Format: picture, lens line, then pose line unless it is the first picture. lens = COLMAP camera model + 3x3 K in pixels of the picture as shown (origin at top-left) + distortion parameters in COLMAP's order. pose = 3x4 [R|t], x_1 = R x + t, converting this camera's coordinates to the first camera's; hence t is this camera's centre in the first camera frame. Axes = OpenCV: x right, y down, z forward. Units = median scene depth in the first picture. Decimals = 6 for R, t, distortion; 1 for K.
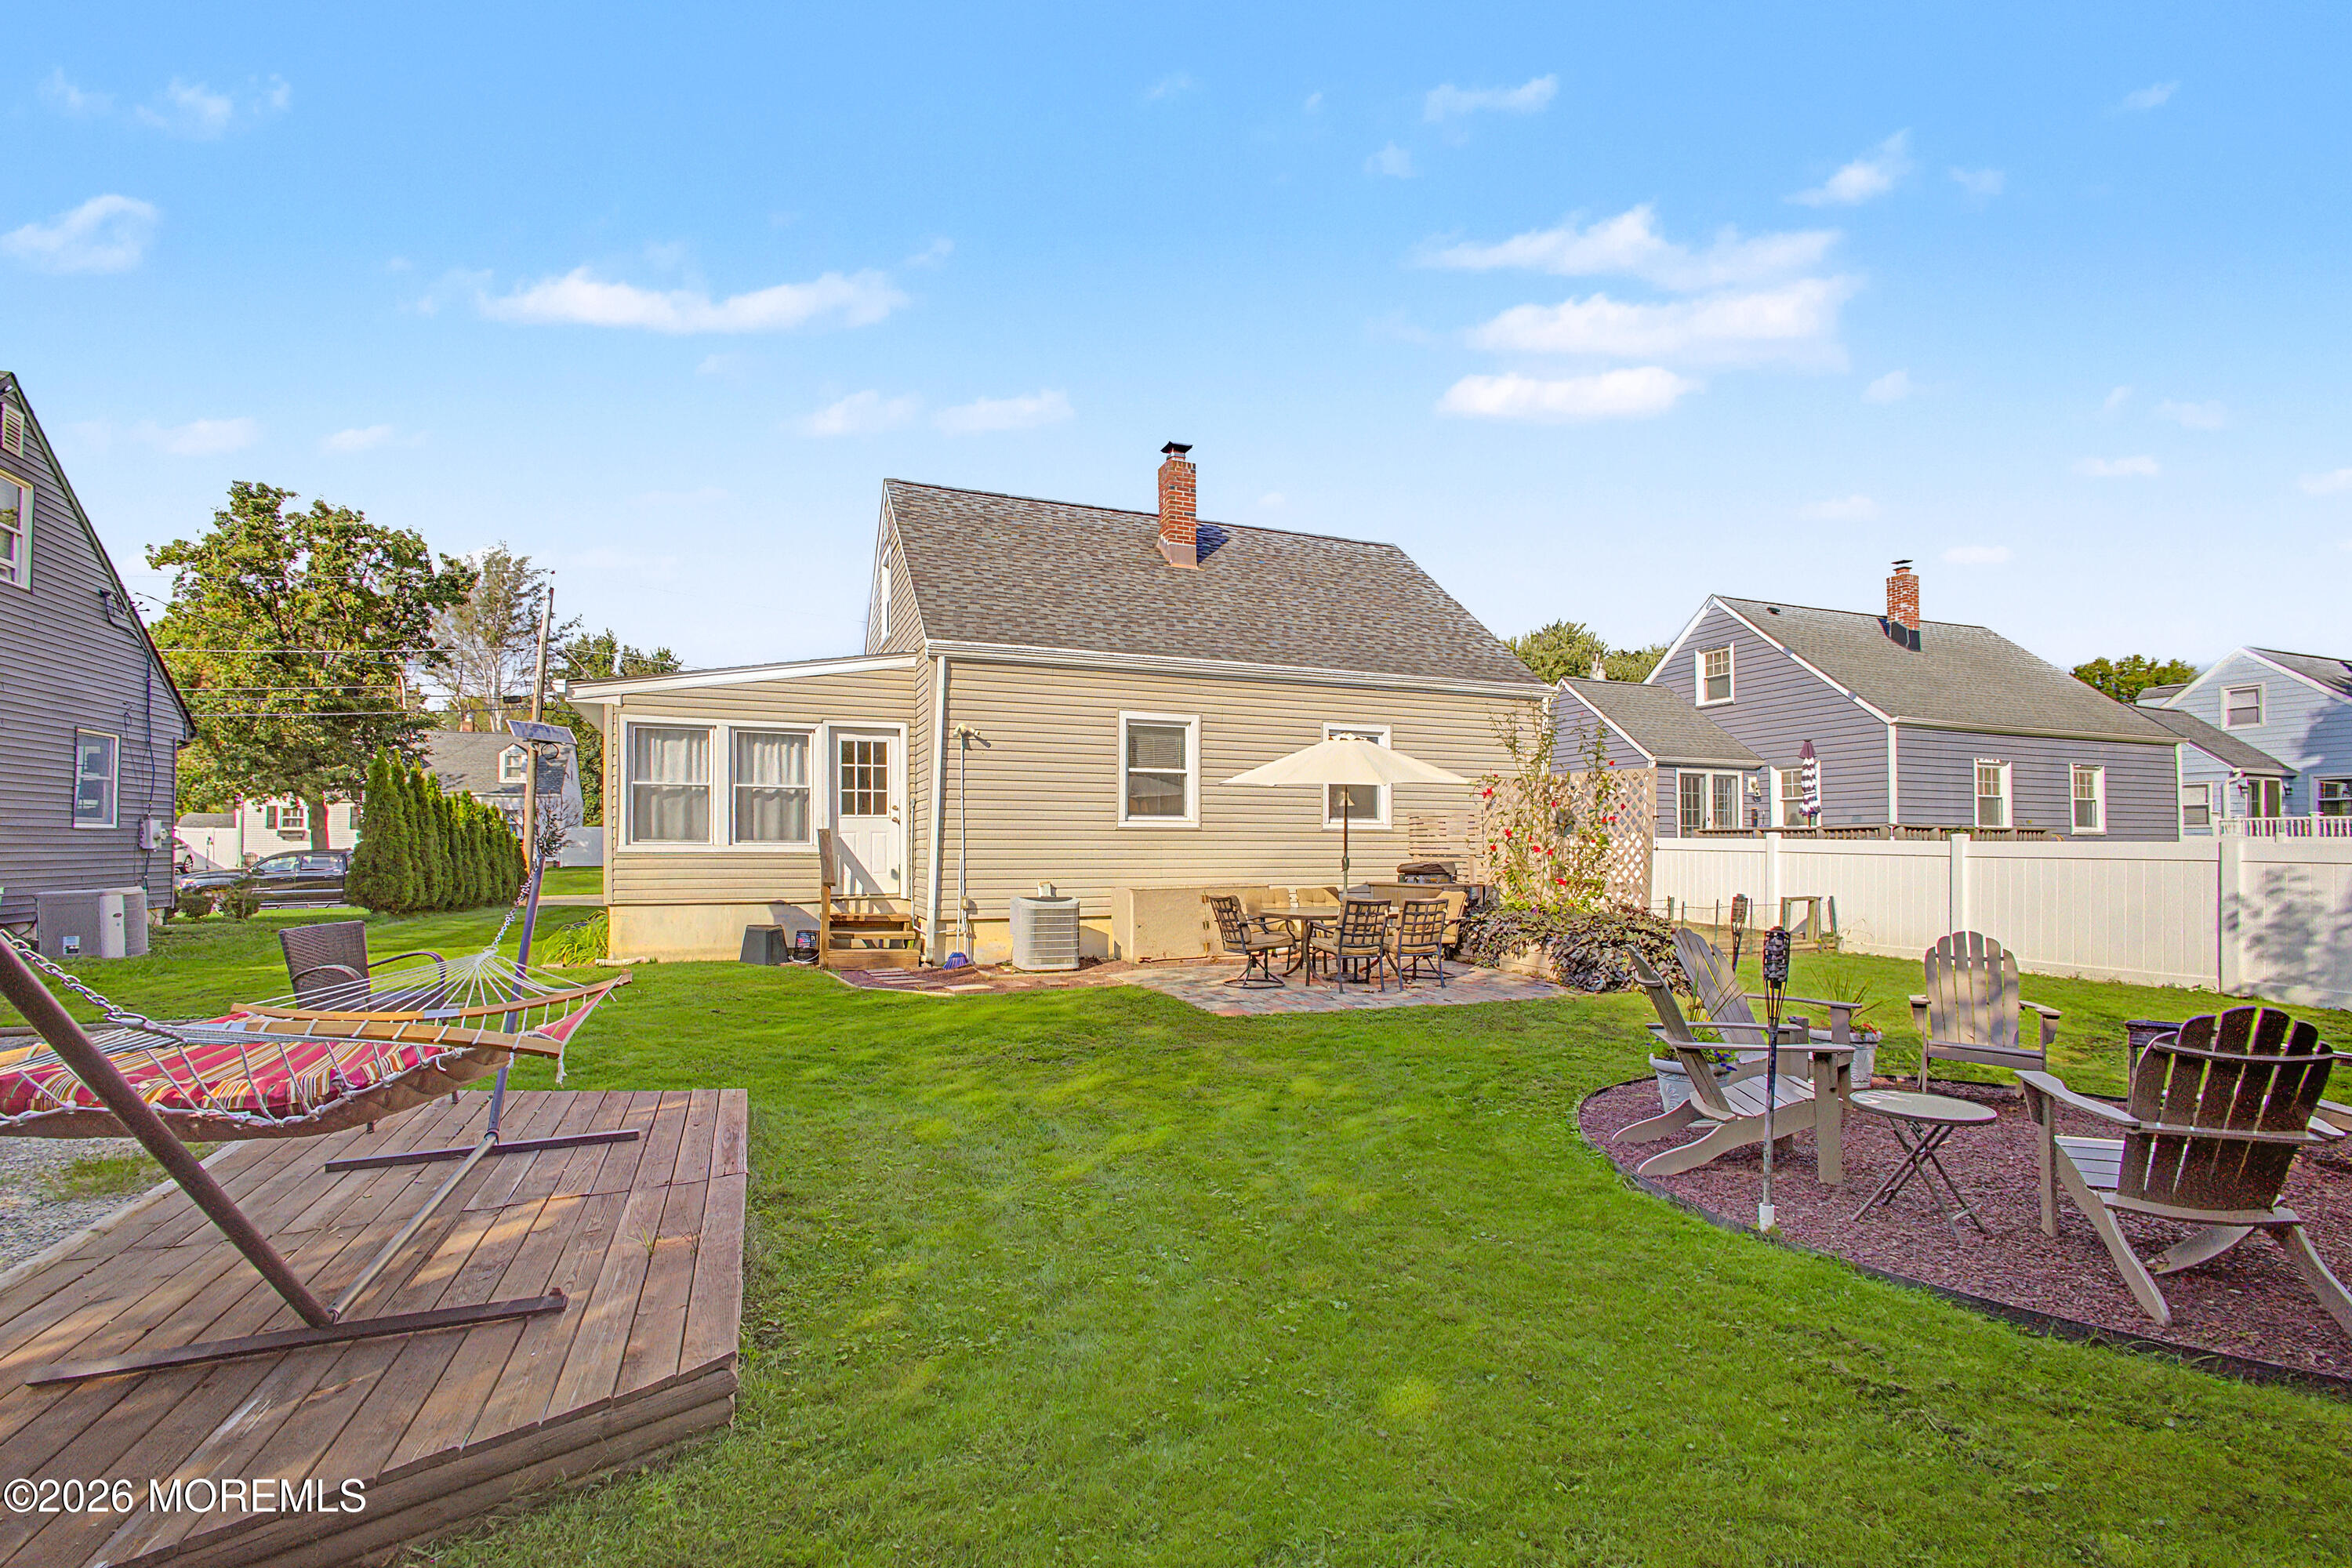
lens RADIAL K [[1030.2, 0, 1194.2], [0, 1030.2, 838.1], [0, 0, 1]] dist [-0.014749, 0.006780]
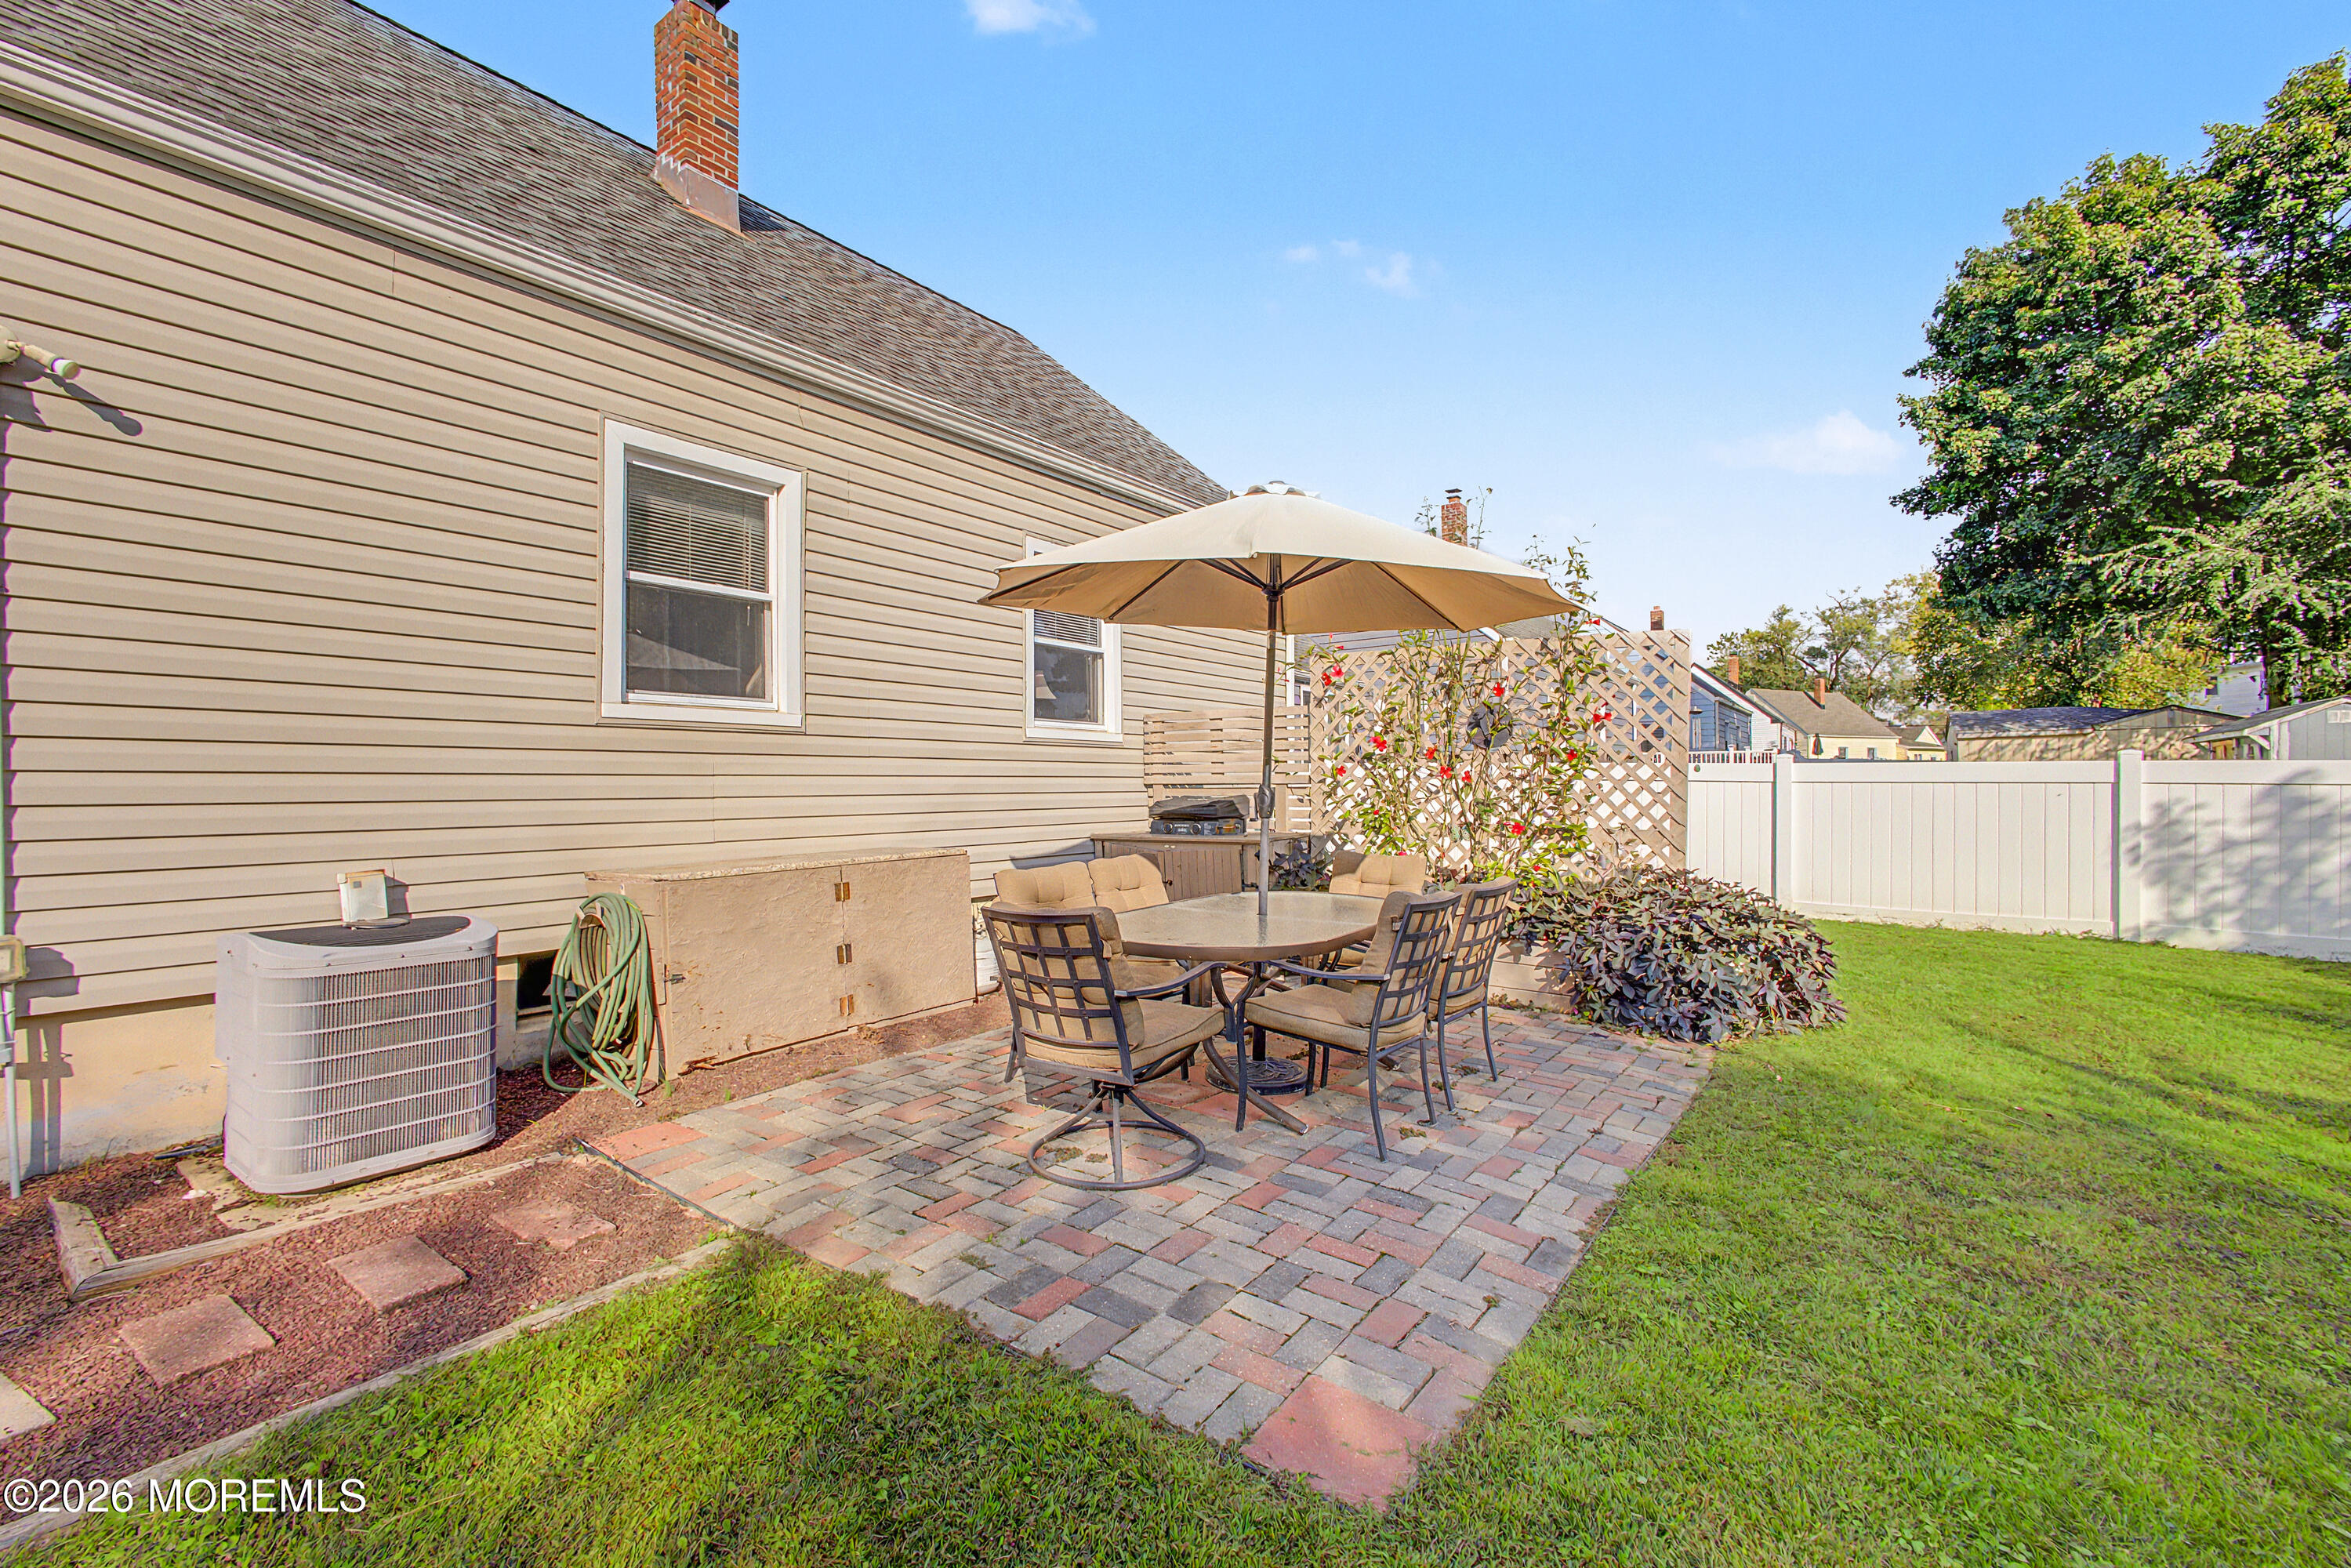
lens RADIAL K [[1029.8, 0, 1177.0], [0, 1029.8, 774.1], [0, 0, 1]] dist [-0.014749, 0.006780]
pose [[0.869418, -0.001824, 0.494073, -0.081925], [0.002449, 0.999997, -0.000618, 0.012526], [-0.494071, 0.001748, 0.869420, 0.592061]]
